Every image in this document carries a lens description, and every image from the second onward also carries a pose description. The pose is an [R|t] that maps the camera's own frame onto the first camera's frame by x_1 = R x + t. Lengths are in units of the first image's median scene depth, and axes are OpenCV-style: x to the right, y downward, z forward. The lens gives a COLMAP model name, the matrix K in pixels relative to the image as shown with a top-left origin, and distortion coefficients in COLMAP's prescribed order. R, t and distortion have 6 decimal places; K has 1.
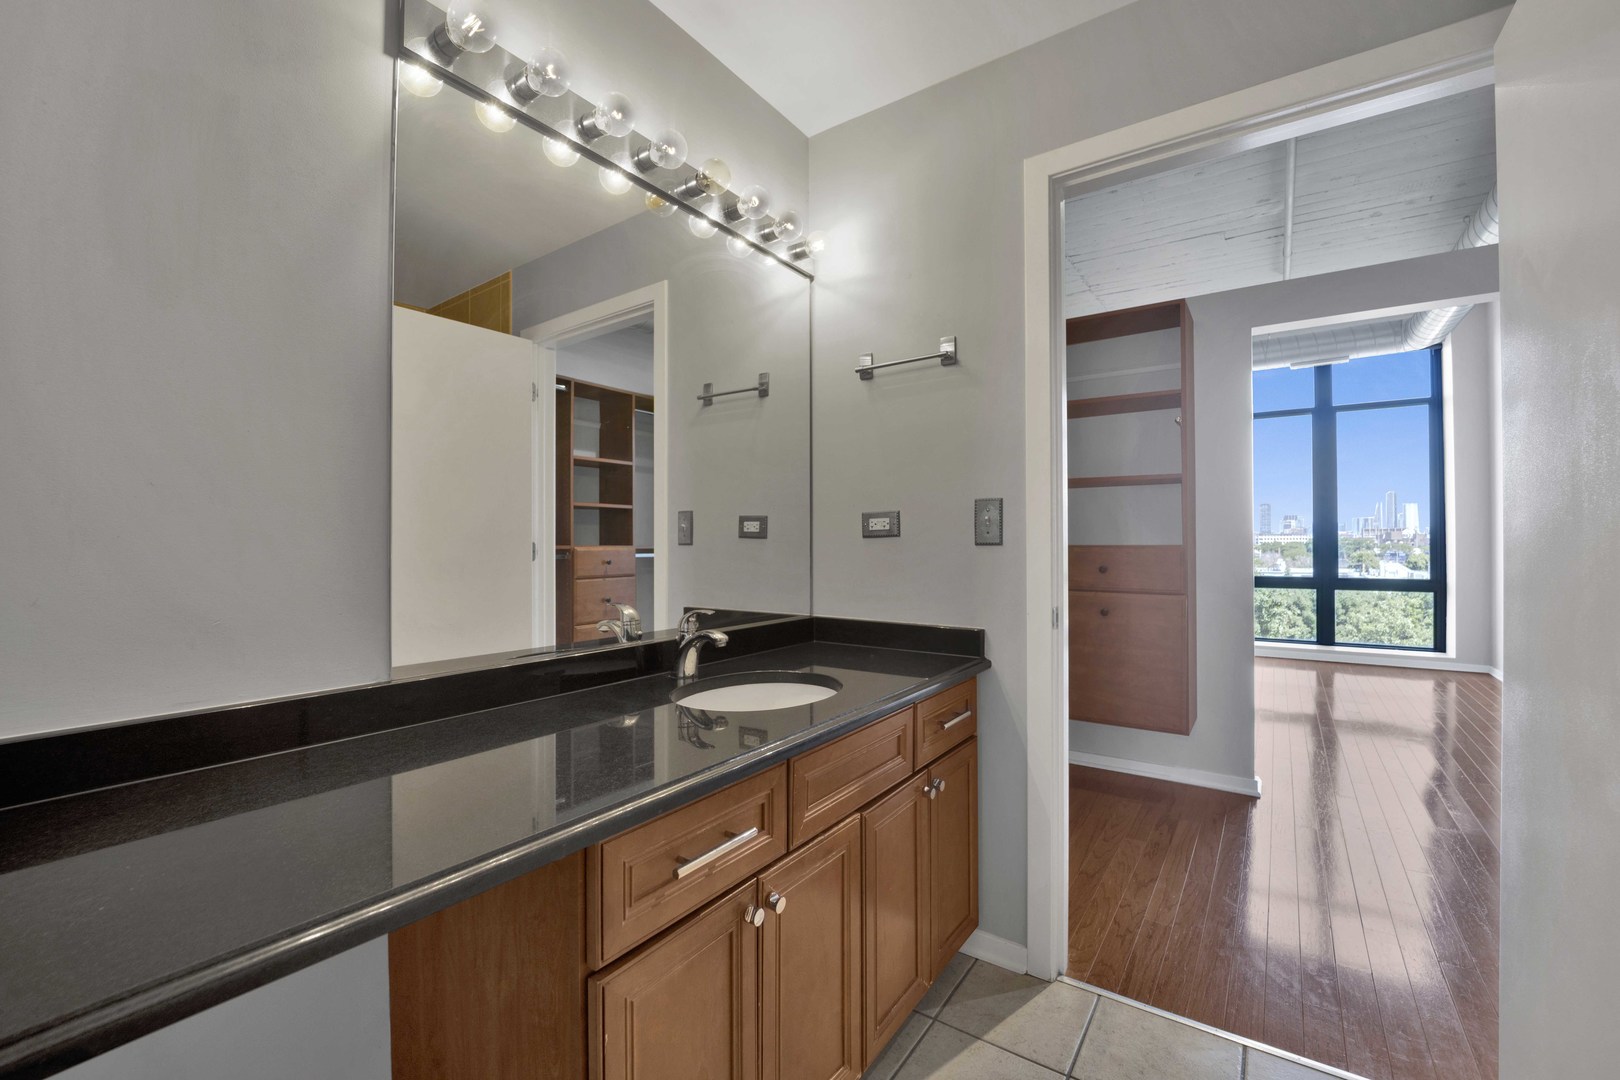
lens RADIAL K [[669.1, 0, 814.2], [0, 669.1, 530.8], [0, 0, 1]] dist [-0.020709, 0.000192]
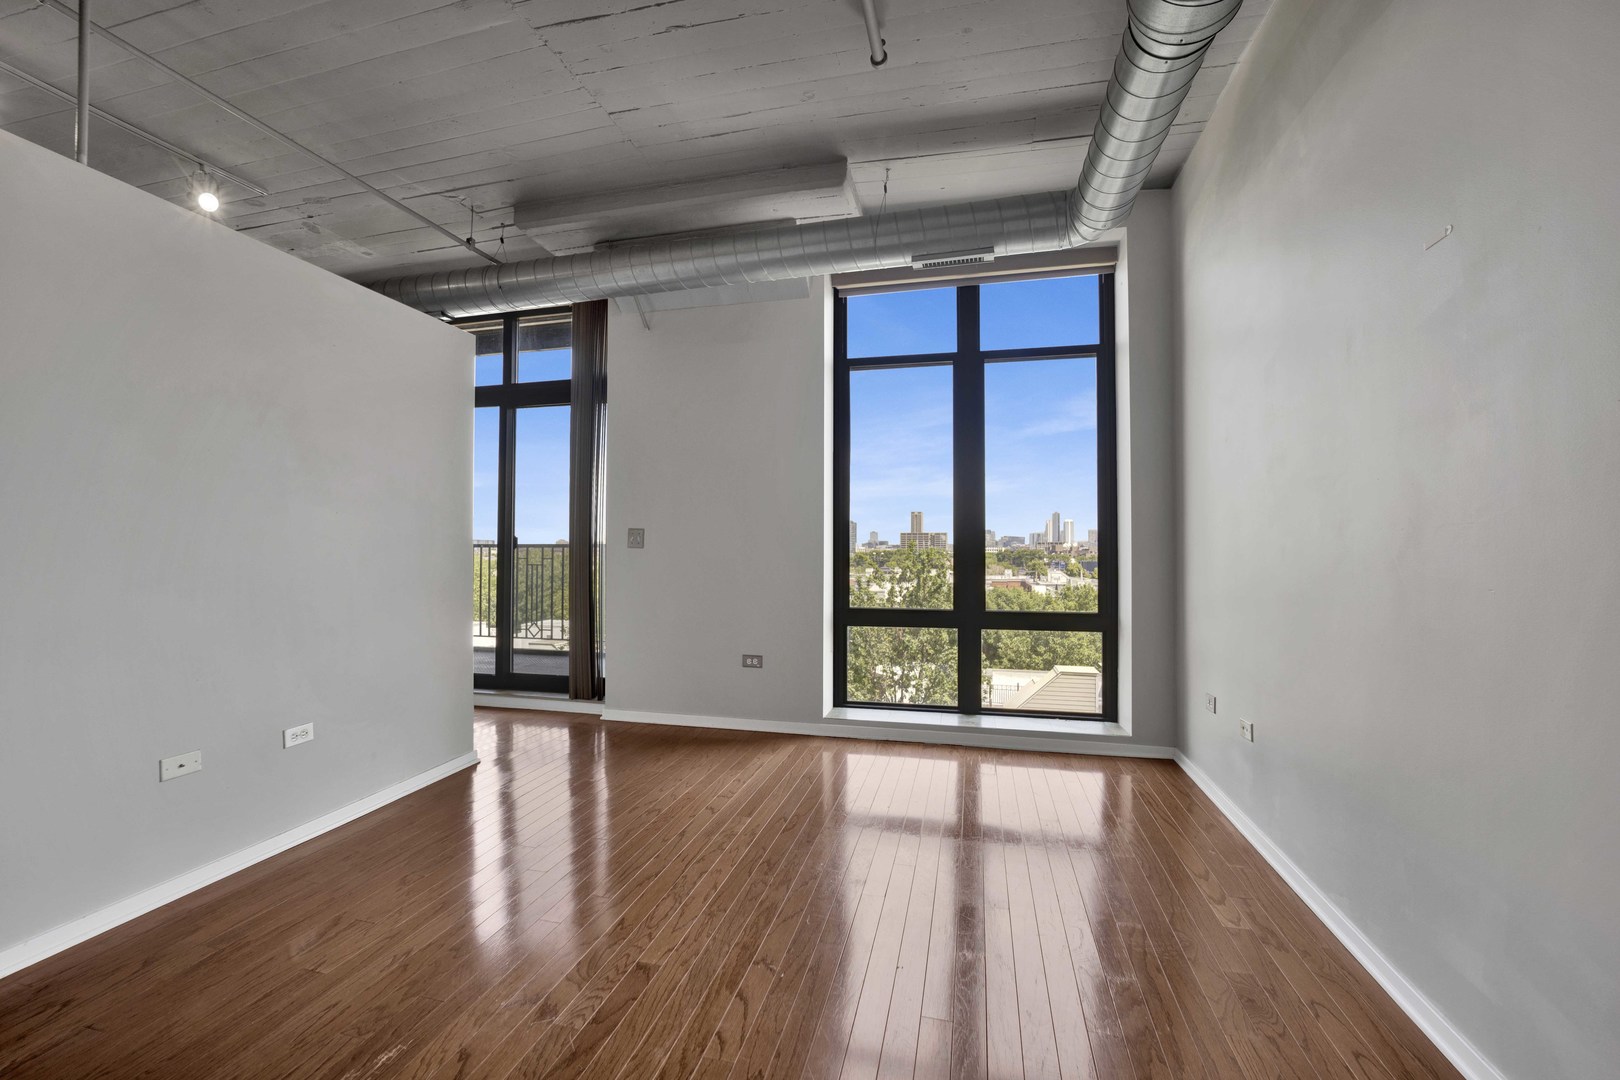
lens RADIAL K [[669.1, 0, 806.3], [0, 669.1, 536.2], [0, 0, 1]] dist [-0.020709, 0.000192]
pose [[0.935129, 0.009995, 0.354166, 0.413691], [-0.007207, 0.999932, -0.009189, 0.003463], [-0.354234, 0.006040, 0.935137, 0.465993]]
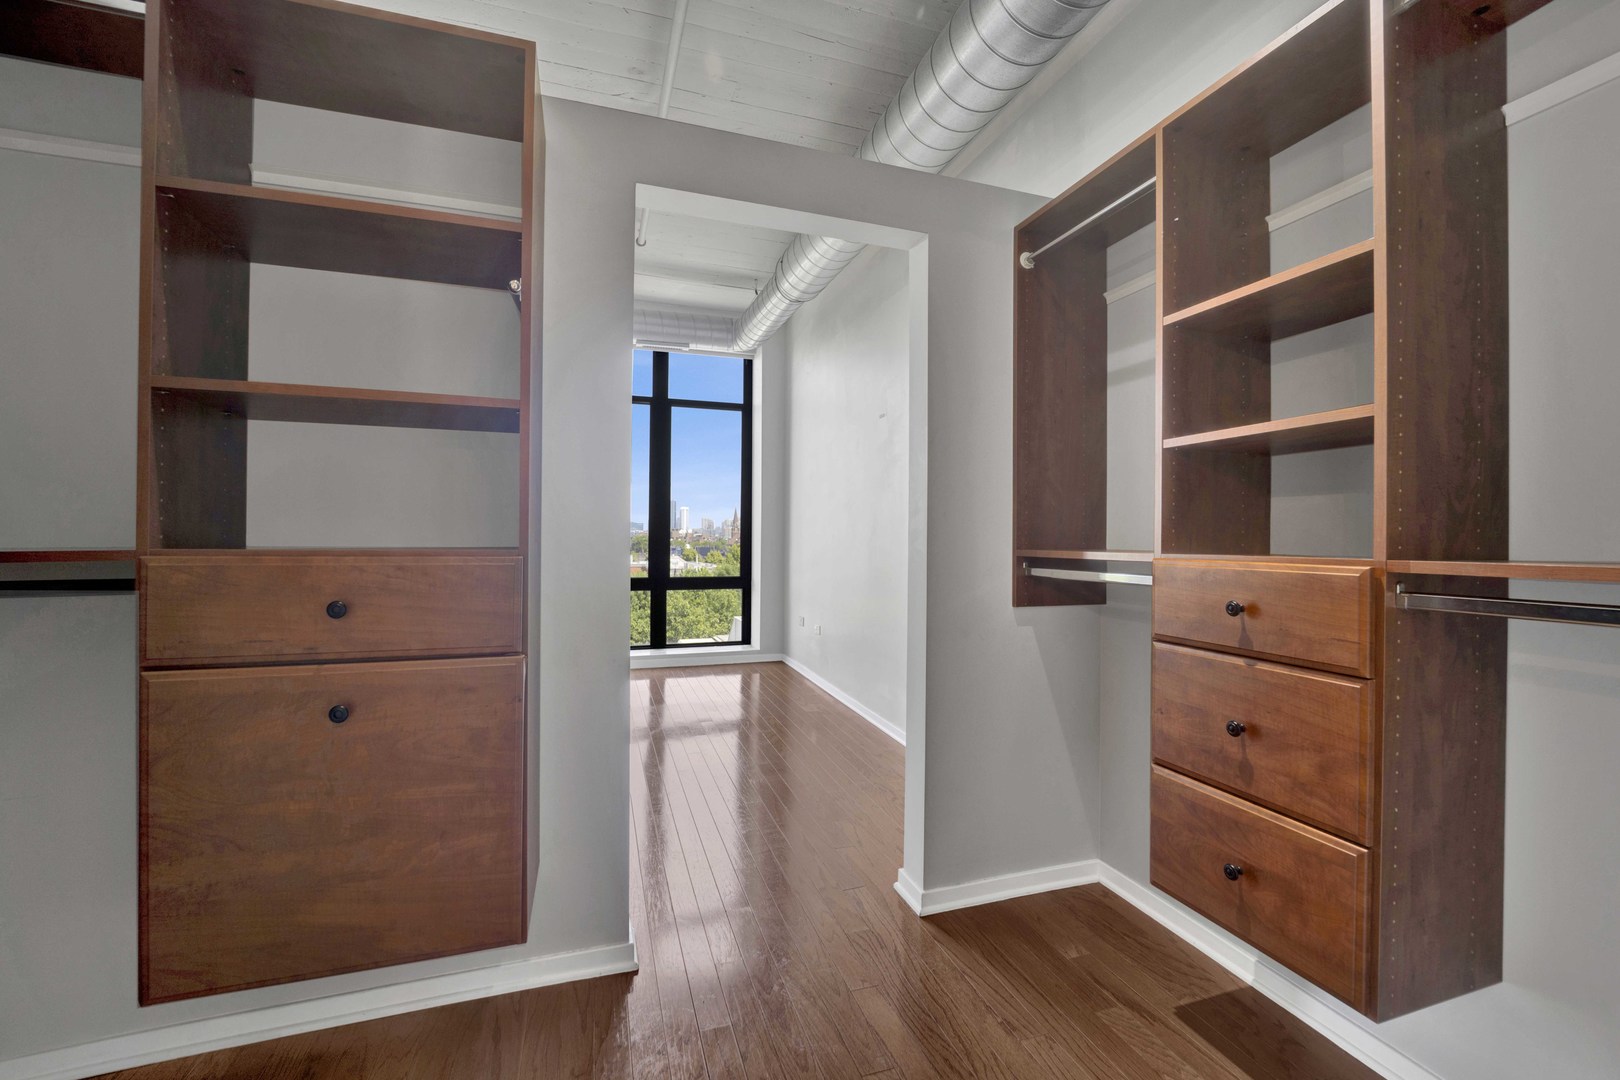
lens RADIAL K [[669.1, 0, 804.5], [0, 669.1, 540.6], [0, 0, 1]] dist [-0.020709, 0.000192]
pose [[0.608596, 0.003438, 0.793472, 0.144571], [-0.019802, 0.999745, 0.010856, 0.002090], [-0.793233, -0.022320, 0.608509, 0.262759]]
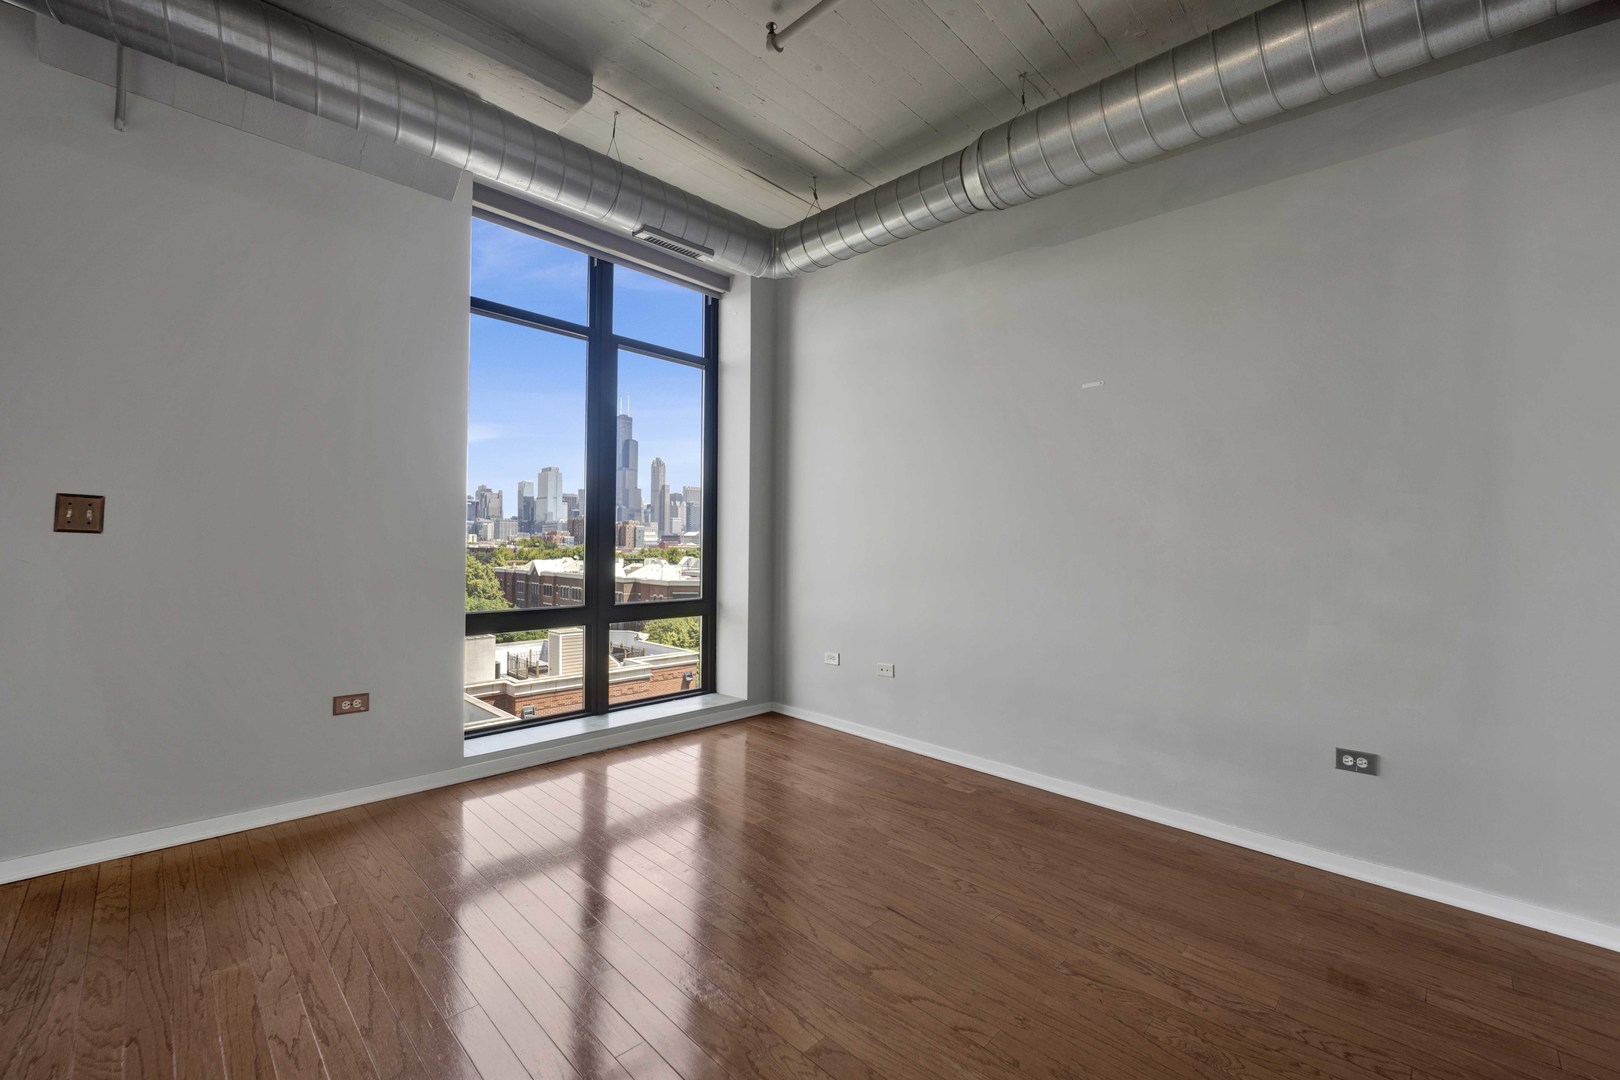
lens RADIAL K [[669.1, 0, 814.0], [0, 669.1, 535.4], [0, 0, 1]] dist [-0.020709, 0.000192]
pose [[0.164059, 0.016896, 0.986306, 0.200367], [-0.022343, 0.999660, -0.013409, 0.008594], [-0.986197, -0.019837, 0.164381, 0.748373]]
